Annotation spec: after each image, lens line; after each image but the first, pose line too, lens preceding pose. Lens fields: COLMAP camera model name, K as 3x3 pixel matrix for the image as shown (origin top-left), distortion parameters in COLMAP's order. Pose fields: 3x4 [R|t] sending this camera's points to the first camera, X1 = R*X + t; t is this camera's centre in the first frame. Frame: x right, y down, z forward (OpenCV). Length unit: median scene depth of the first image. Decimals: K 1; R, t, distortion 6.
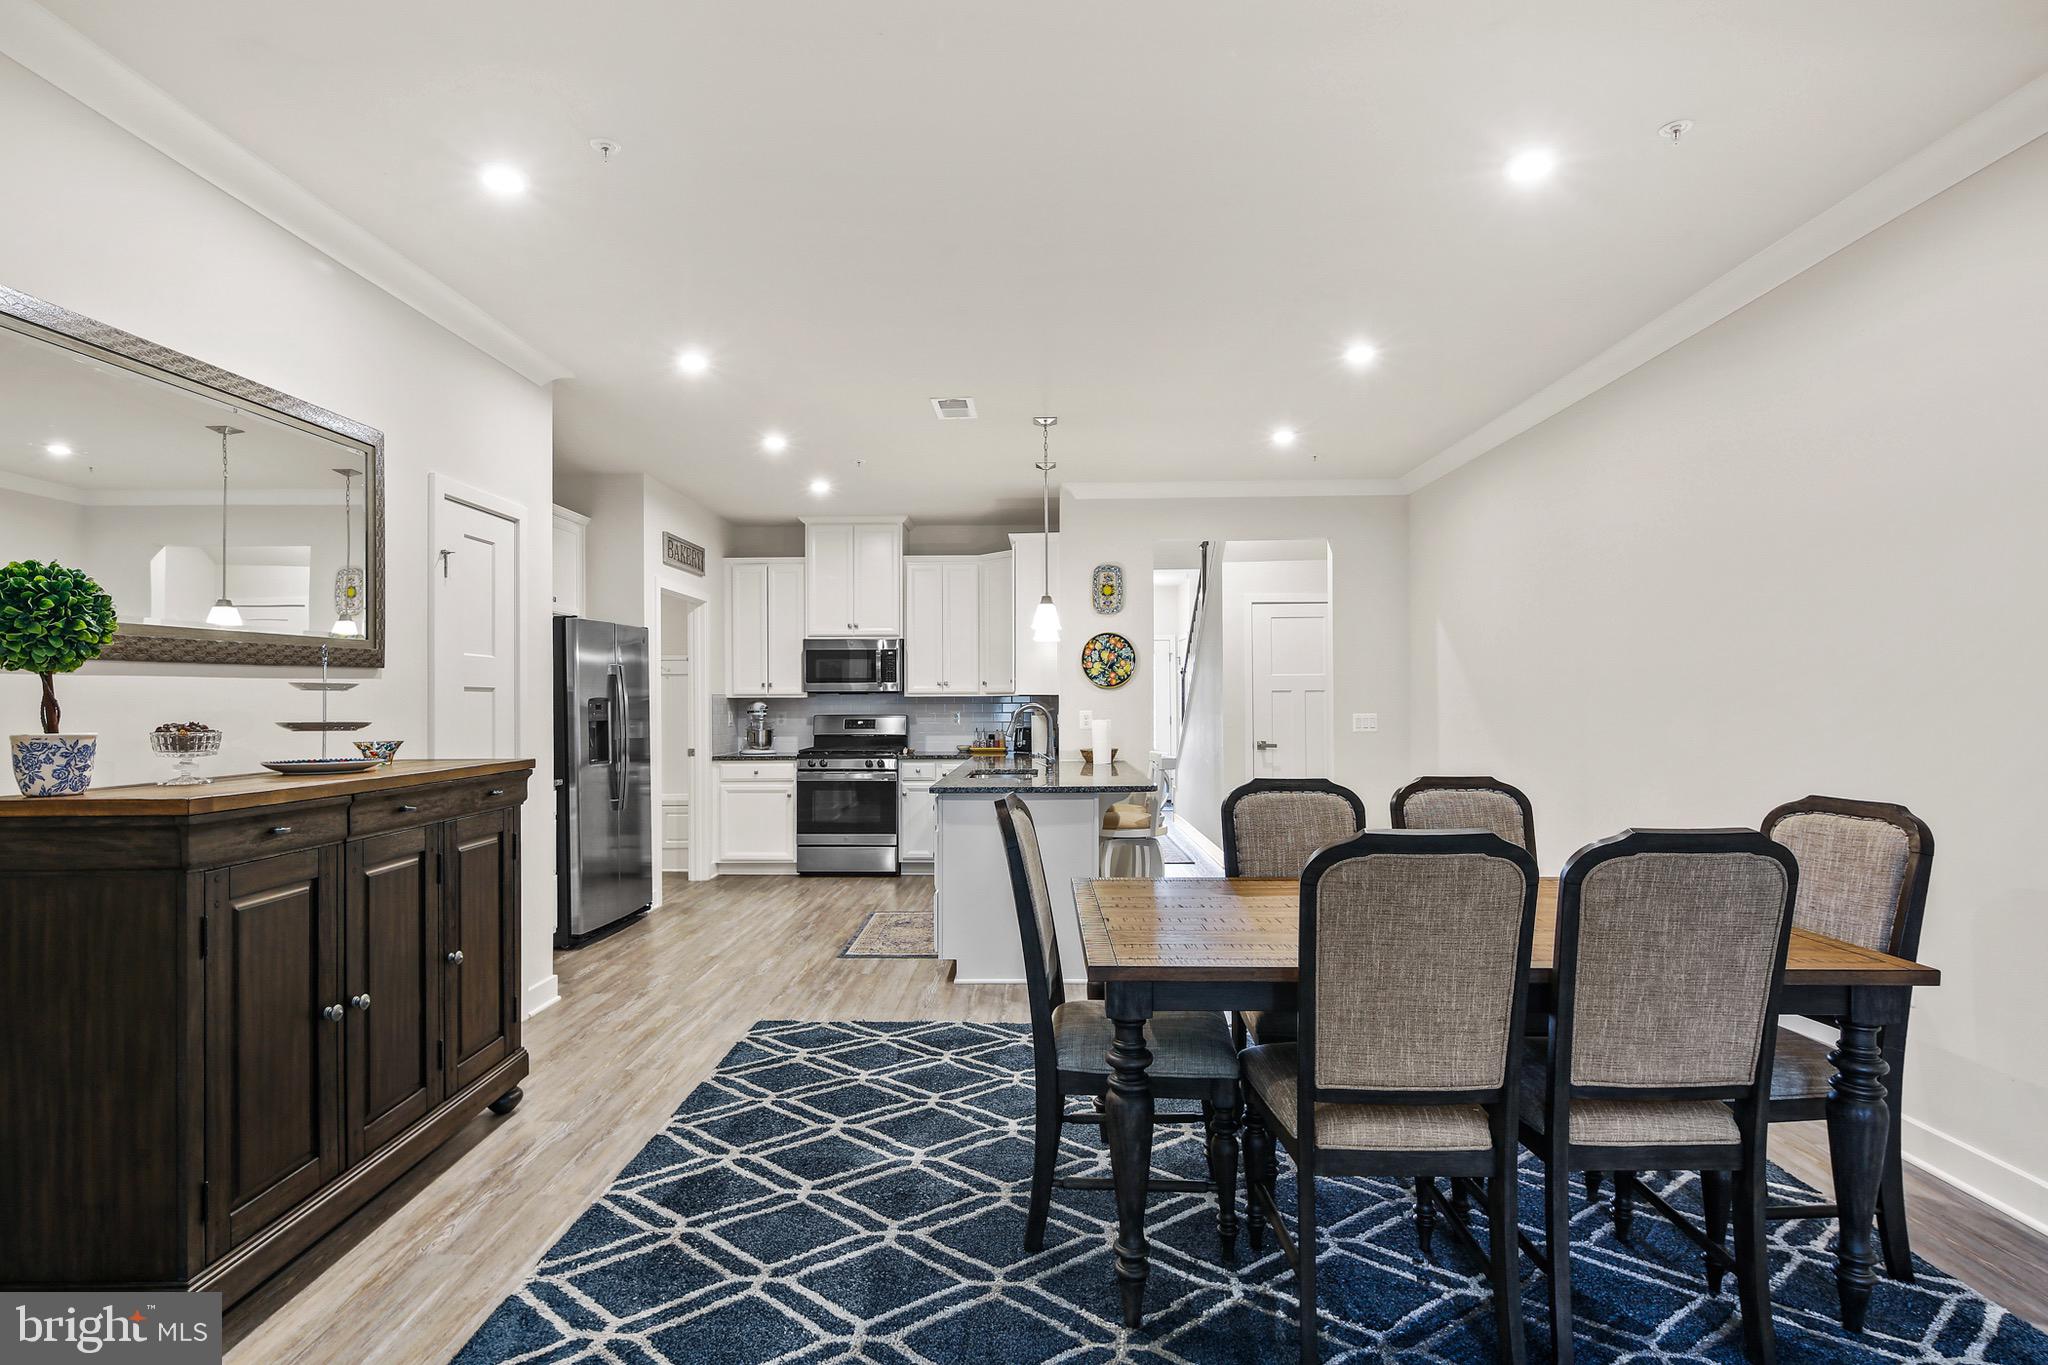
lens RADIAL K [[1014.6, 0, 1027.6], [0, 1014.6, 688.1], [0, 0, 1]] dist [0.000586, -0.000001]
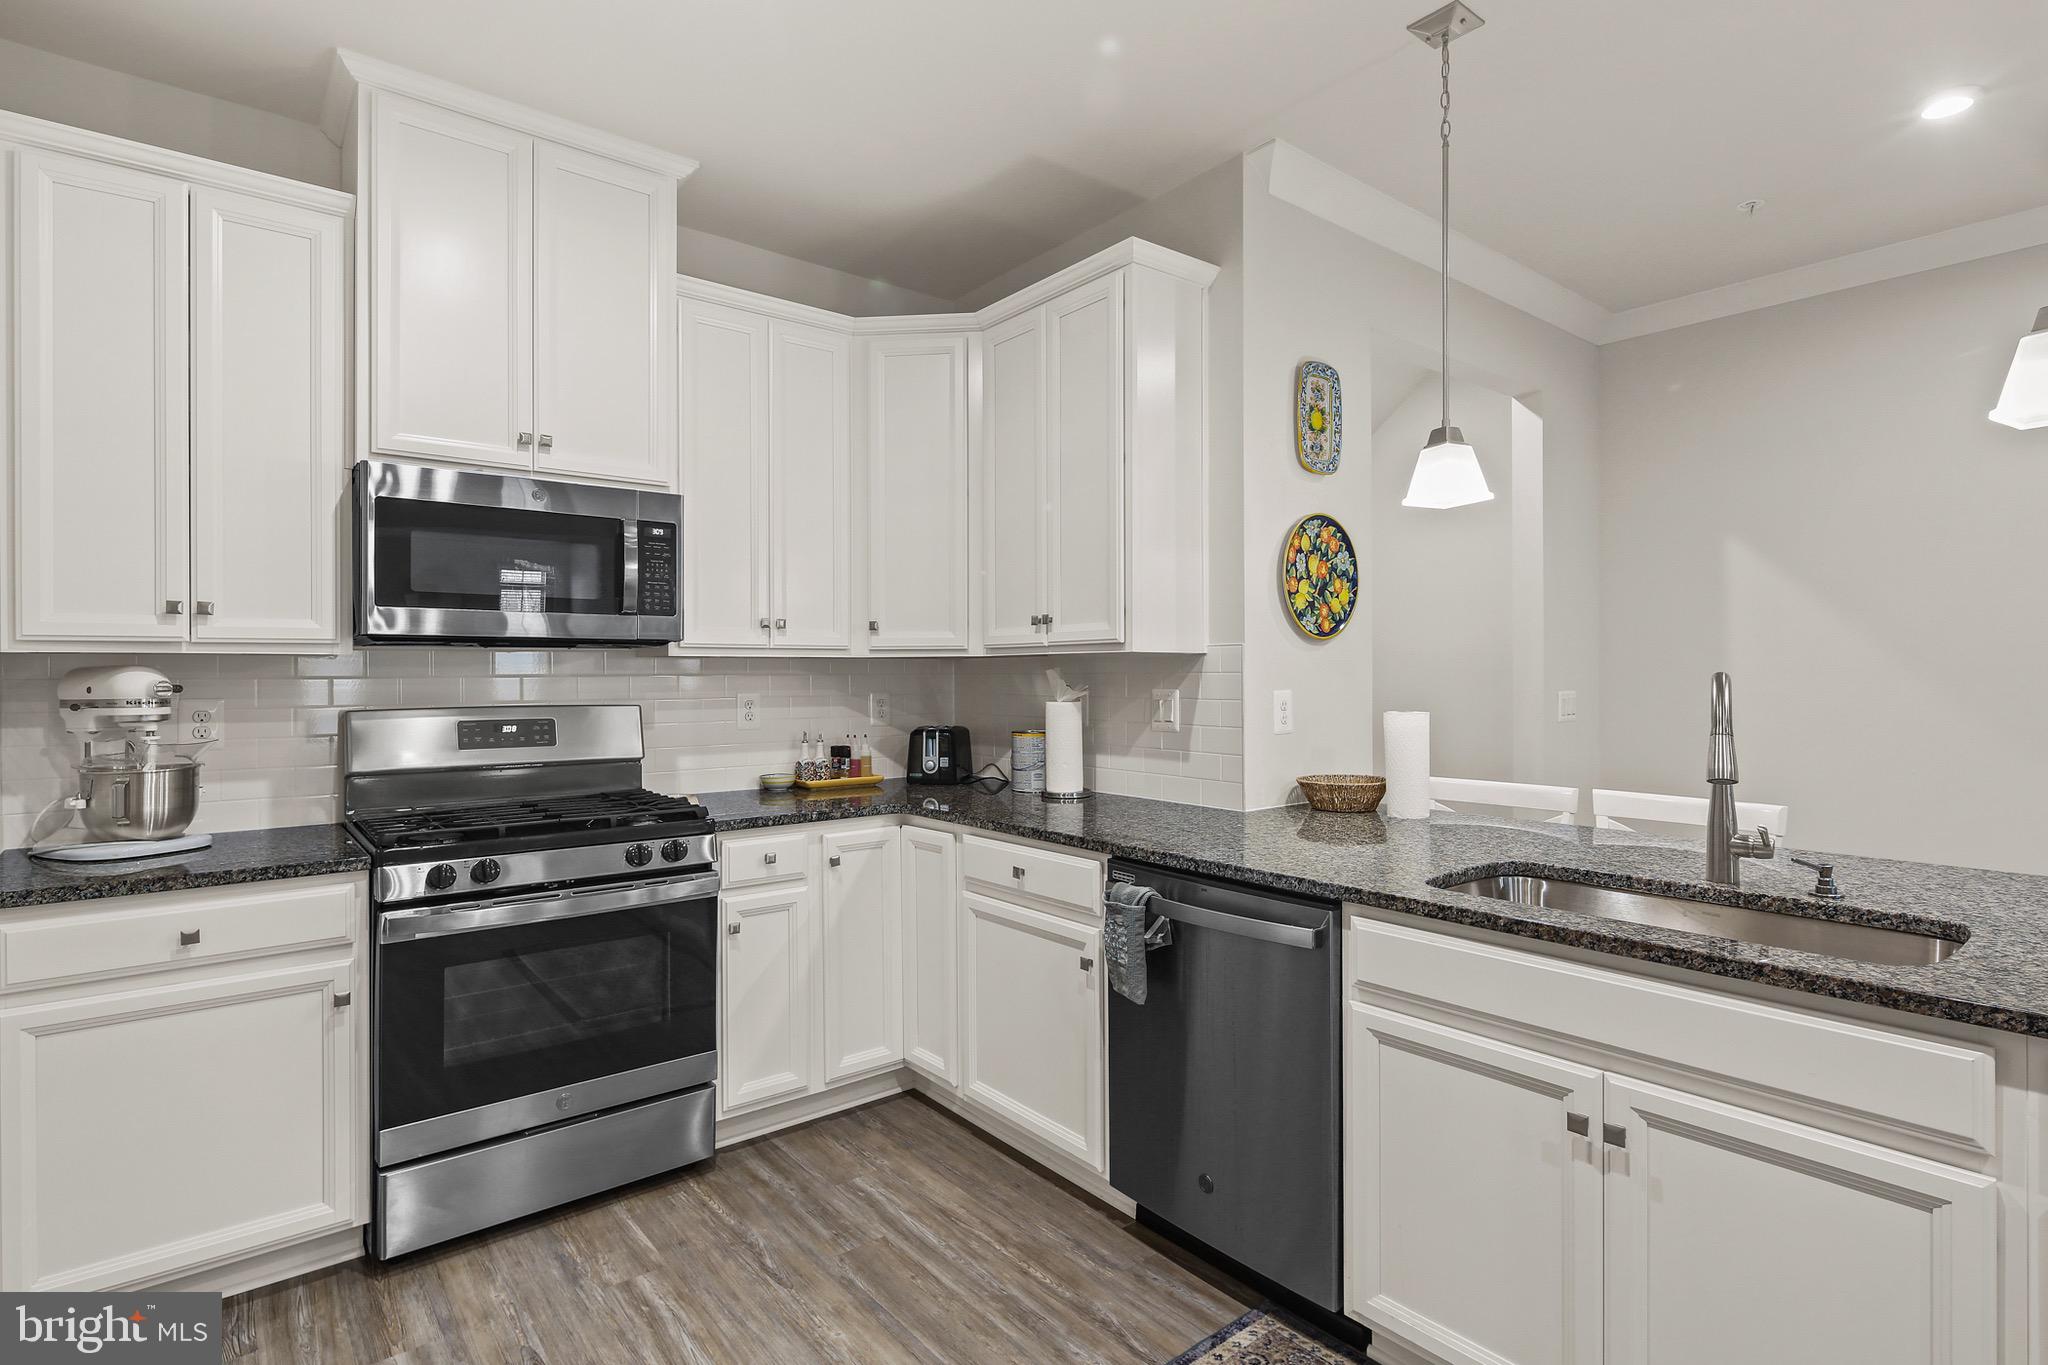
lens RADIAL K [[1016.6, 0, 1018.0], [0, 1016.6, 664.8], [0, 0, 1]] dist [0.018025, -0.001285]
pose [[0.769222, 0.008744, 0.638922, -0.273860], [-0.009975, 0.999949, -0.001676, 0.011542], [-0.638904, -0.005084, 0.769270, 0.664401]]
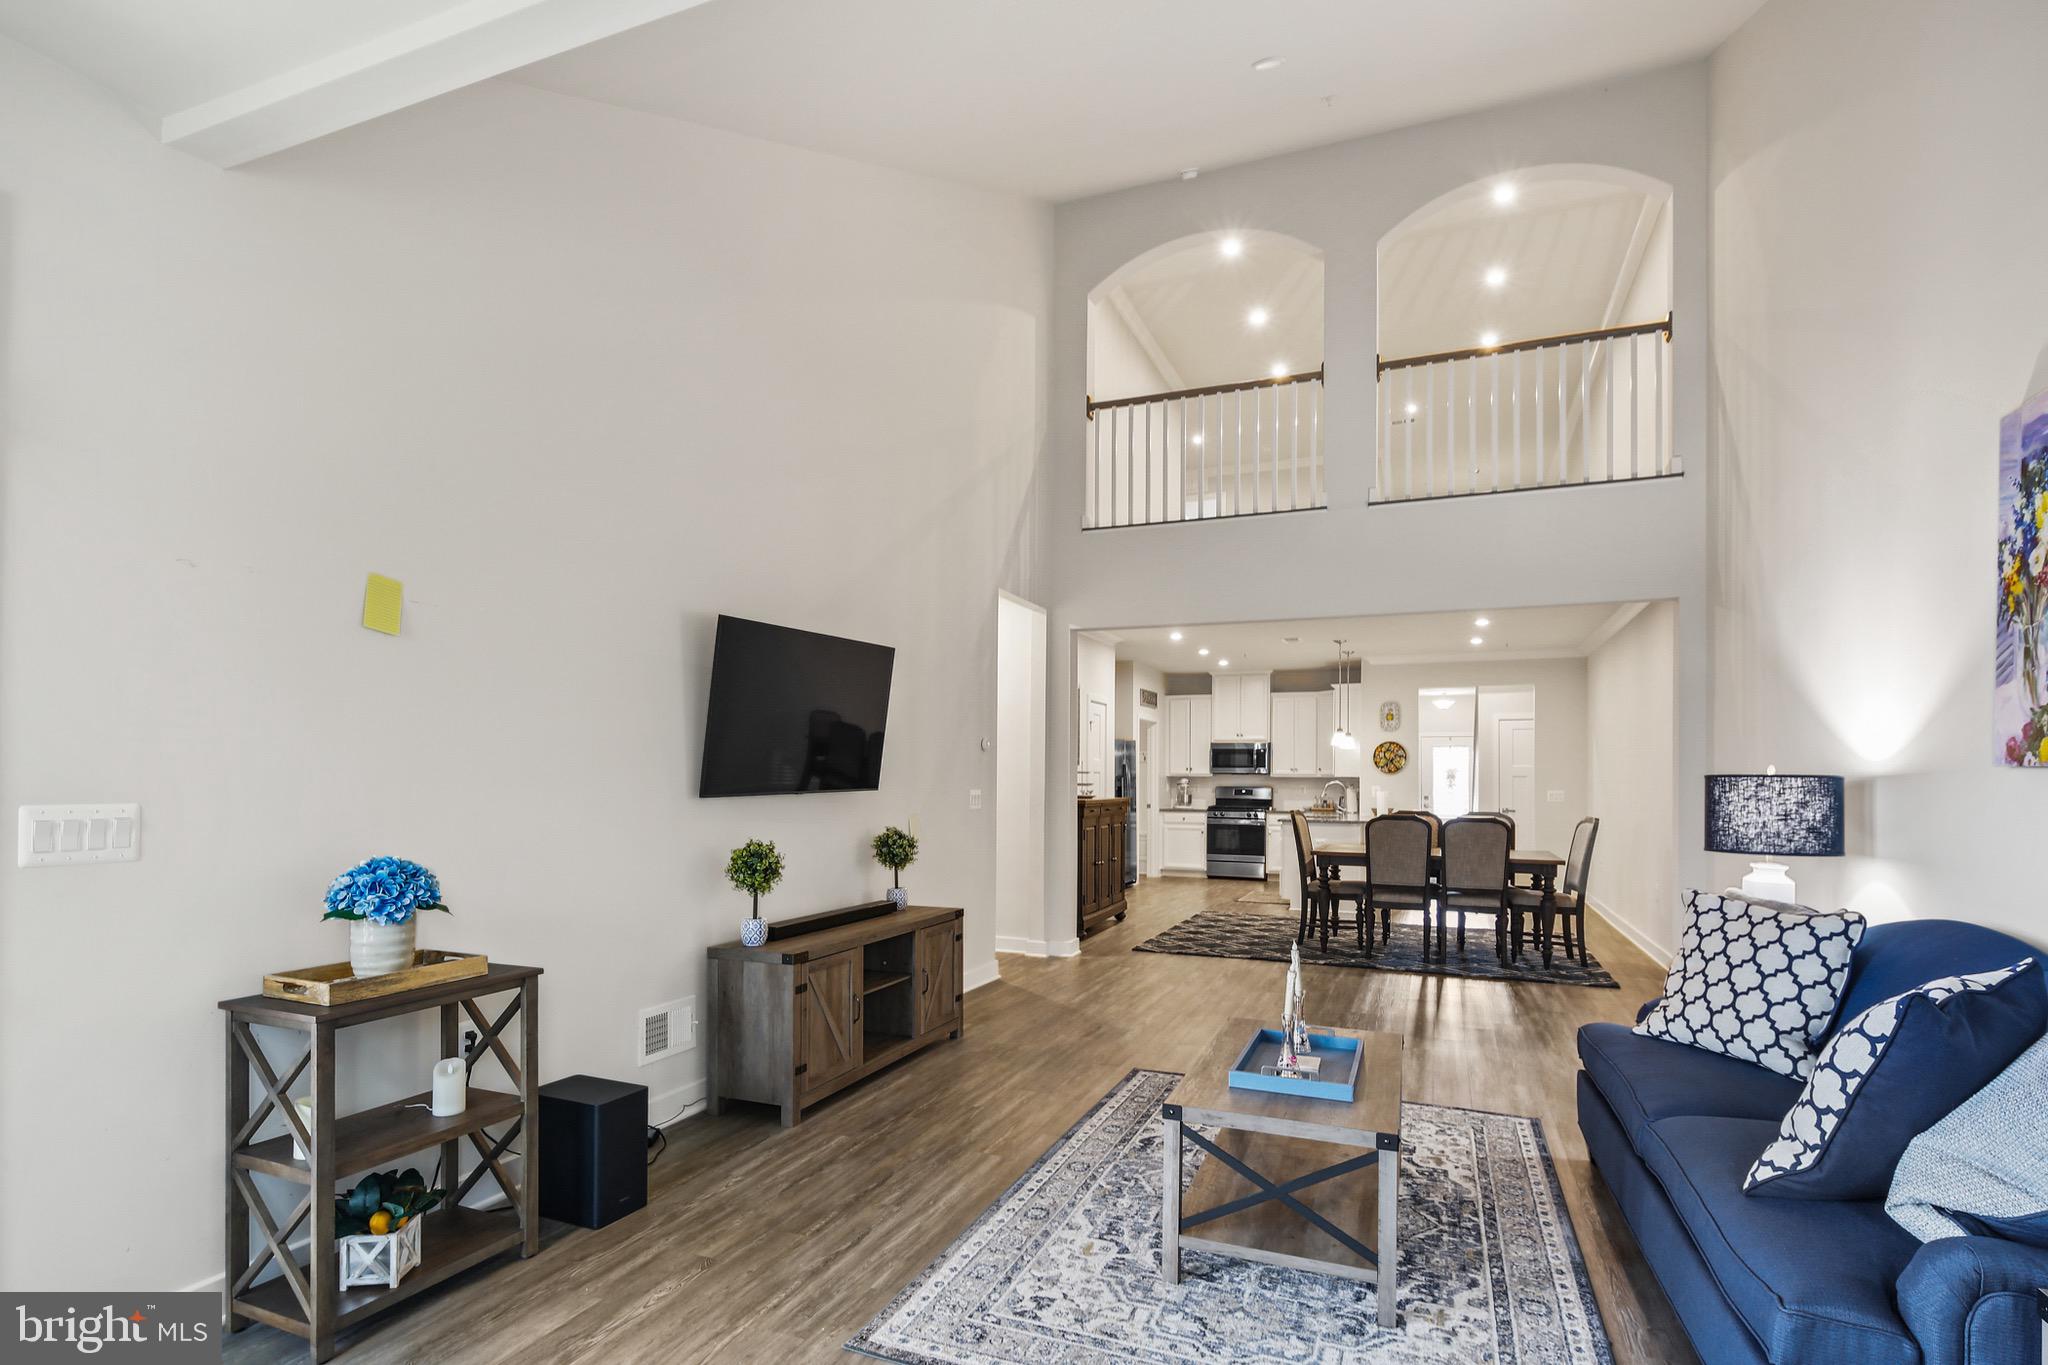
lens RADIAL K [[1016.6, 0, 1011.8], [0, 1016.6, 755.3], [0, 0, 1]] dist [0.018025, -0.001285]
pose [[0.928349, 0.005190, -0.371675, 0.113138], [-0.009011, 0.999923, -0.008545, -0.009200], [0.371602, 0.011282, 0.928324, -0.763918]]
